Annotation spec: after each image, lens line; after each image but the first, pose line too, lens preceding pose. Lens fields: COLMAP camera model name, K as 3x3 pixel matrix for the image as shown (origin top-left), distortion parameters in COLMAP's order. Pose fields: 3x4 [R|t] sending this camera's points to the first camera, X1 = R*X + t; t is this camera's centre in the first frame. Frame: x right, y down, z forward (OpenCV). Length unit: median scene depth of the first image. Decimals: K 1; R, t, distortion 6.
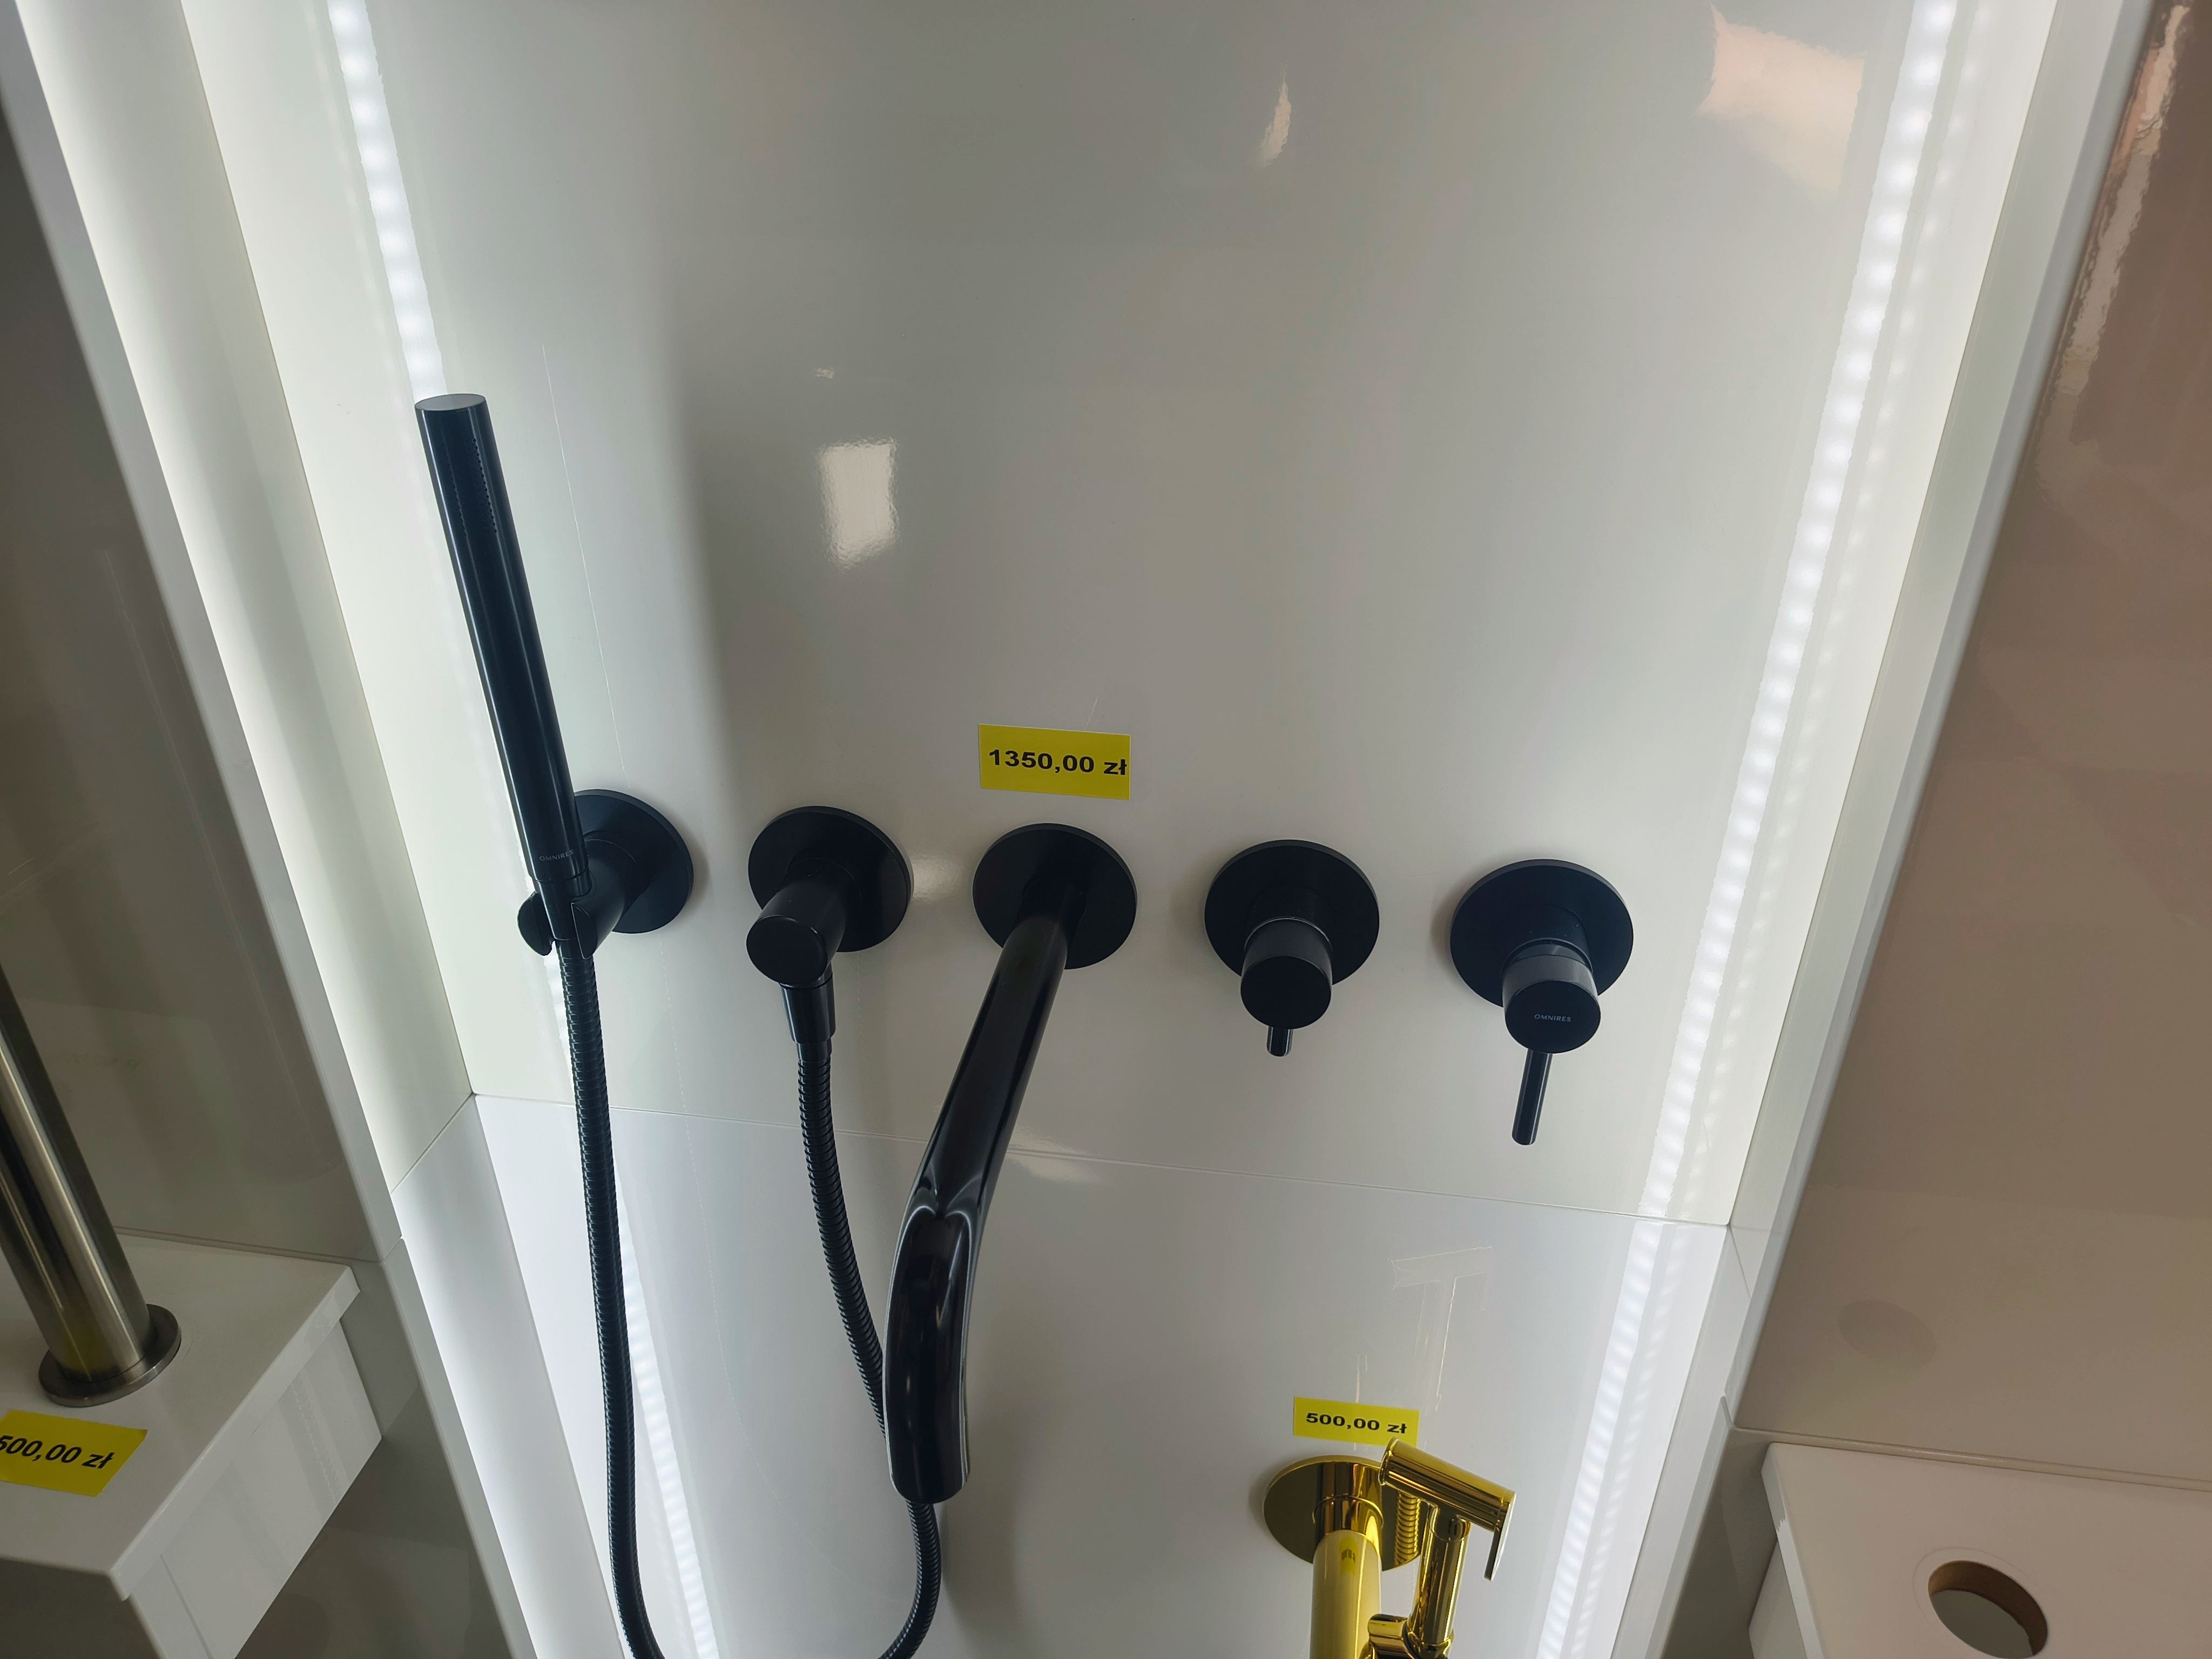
lens RADIAL K [[1511.6, 0, 1106.0], [0, 1511.6, 829.5], [0, 0, 1]] dist [-0.007996, -0.003002]
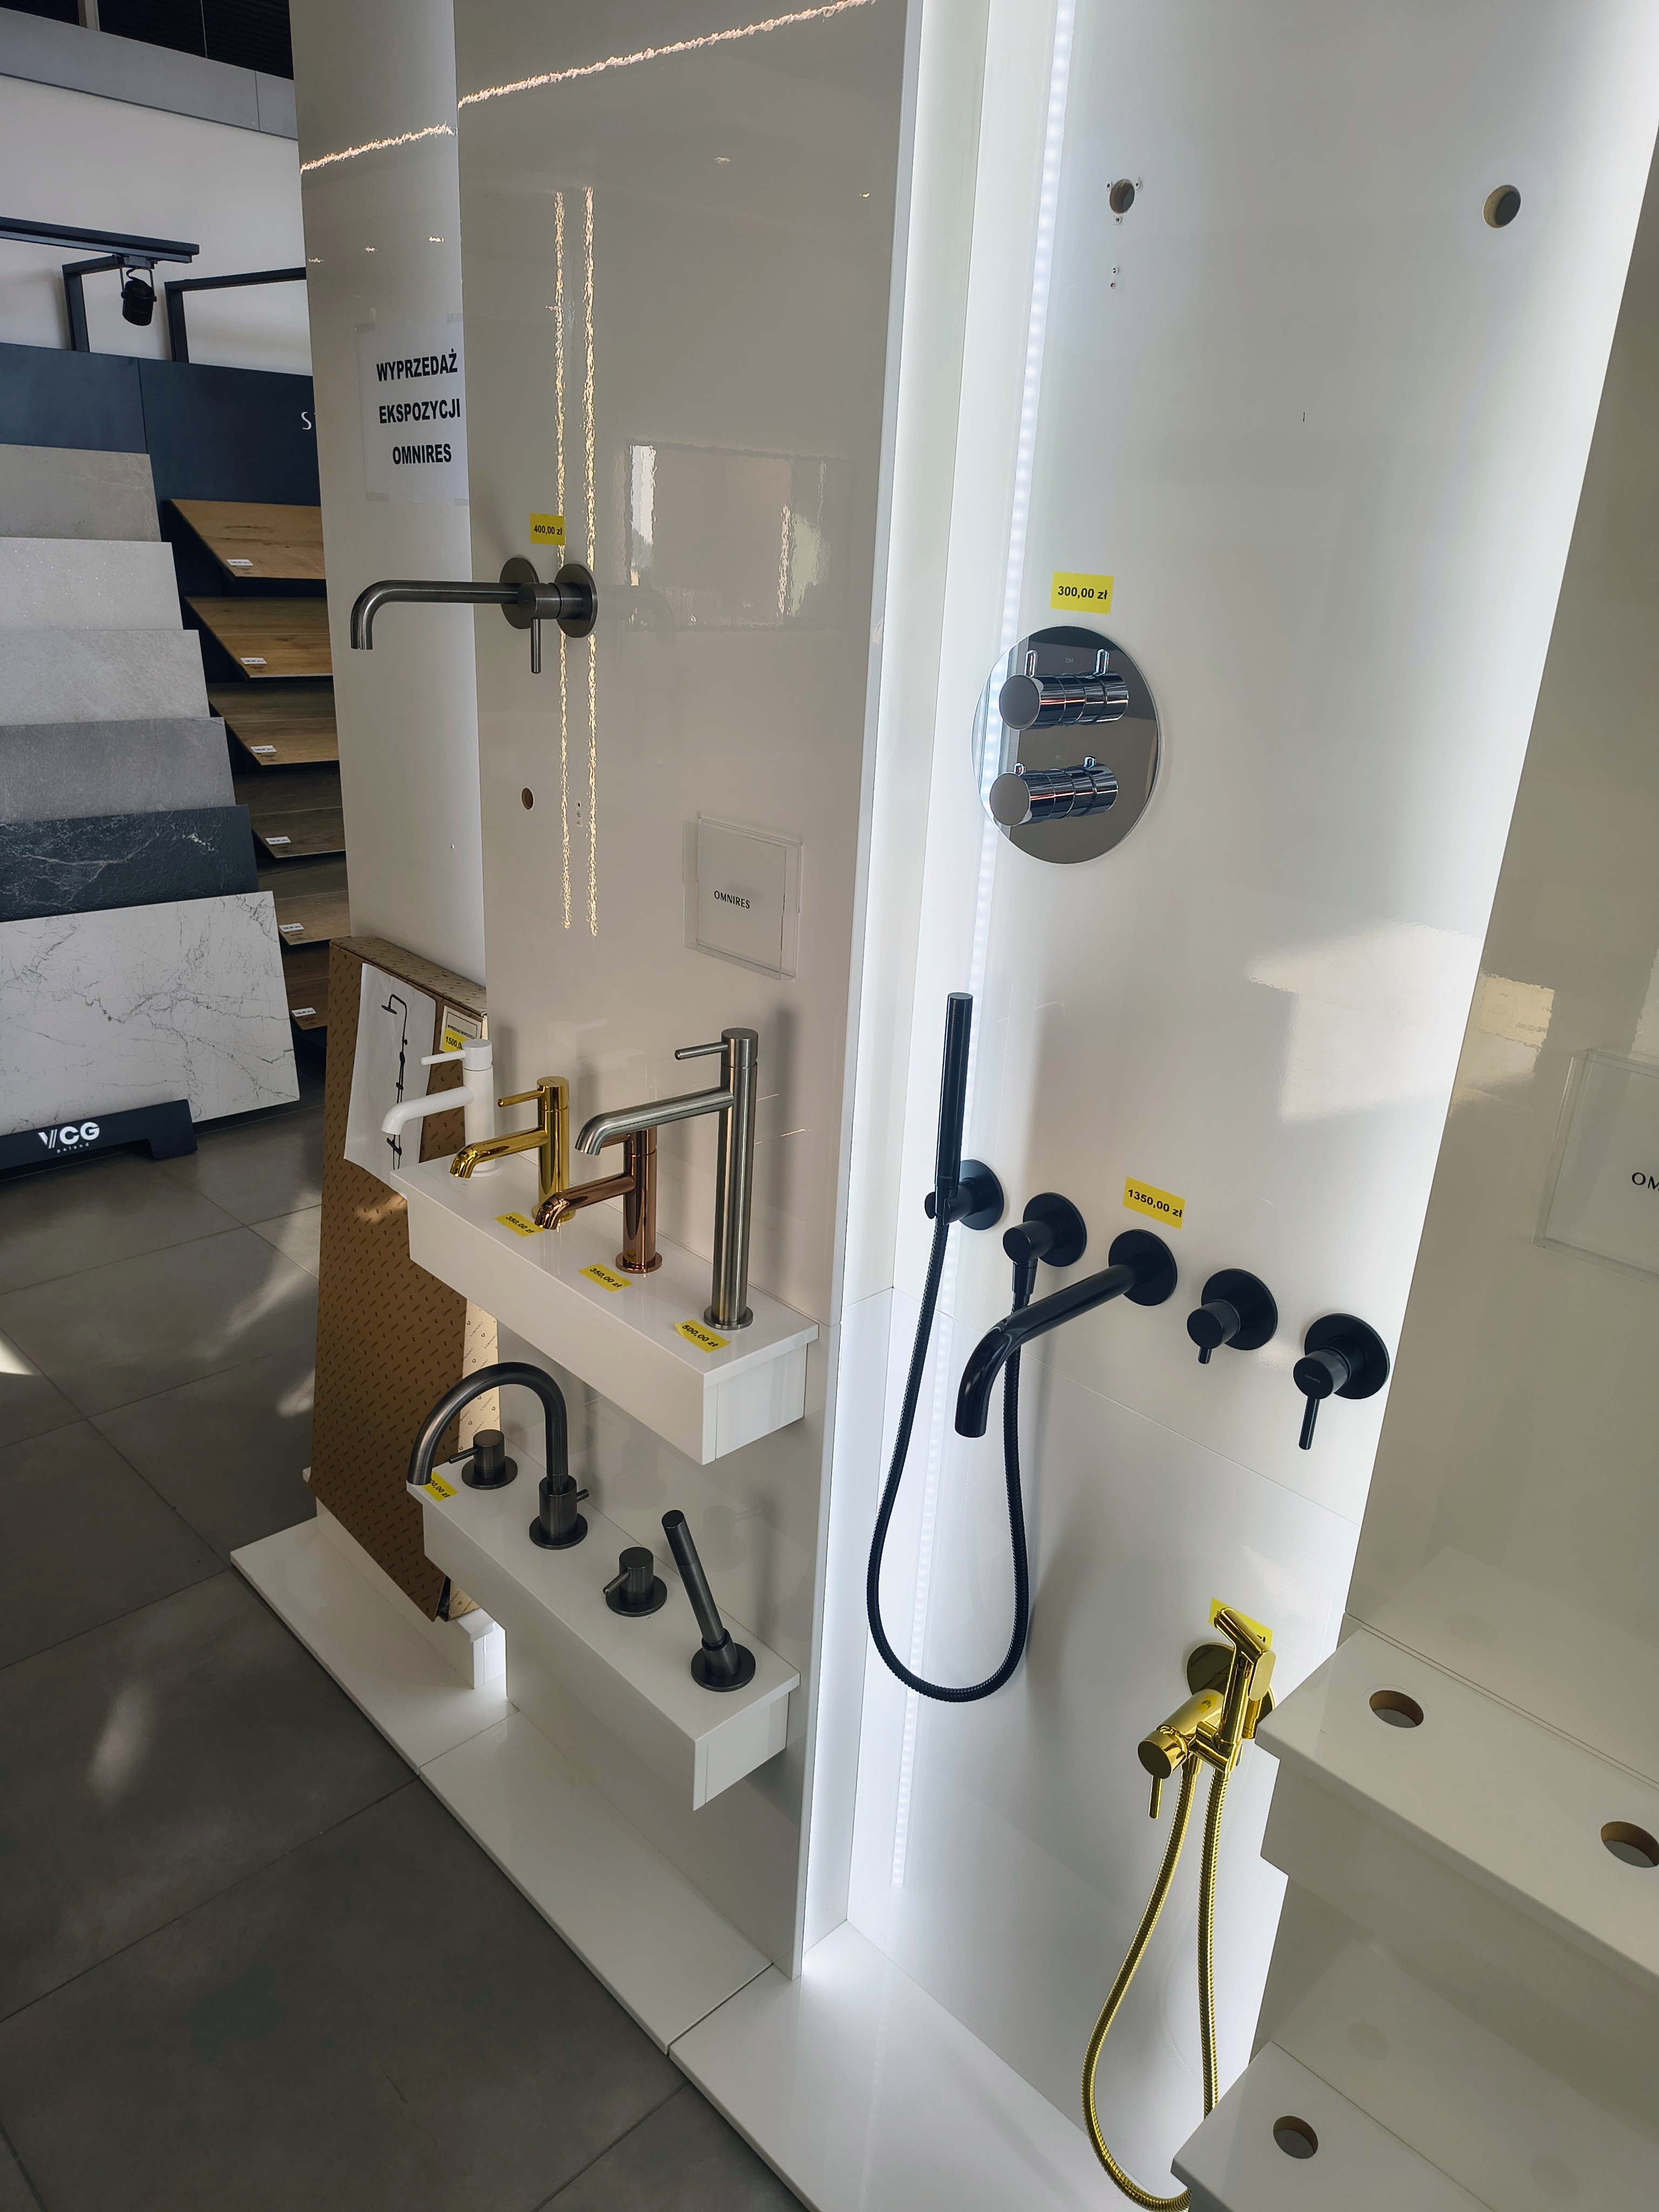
lens RADIAL K [[1511.6, 0, 829.5], [0, 1511.6, 1106.0], [0, 0, 1]] dist [-0.007996, -0.003002]
pose [[0.805378, 0.257507, -0.533908, 0.711164], [-0.338947, 0.938991, -0.058408, 0.109644], [0.486294, 0.228007, 0.843523, -1.094802]]
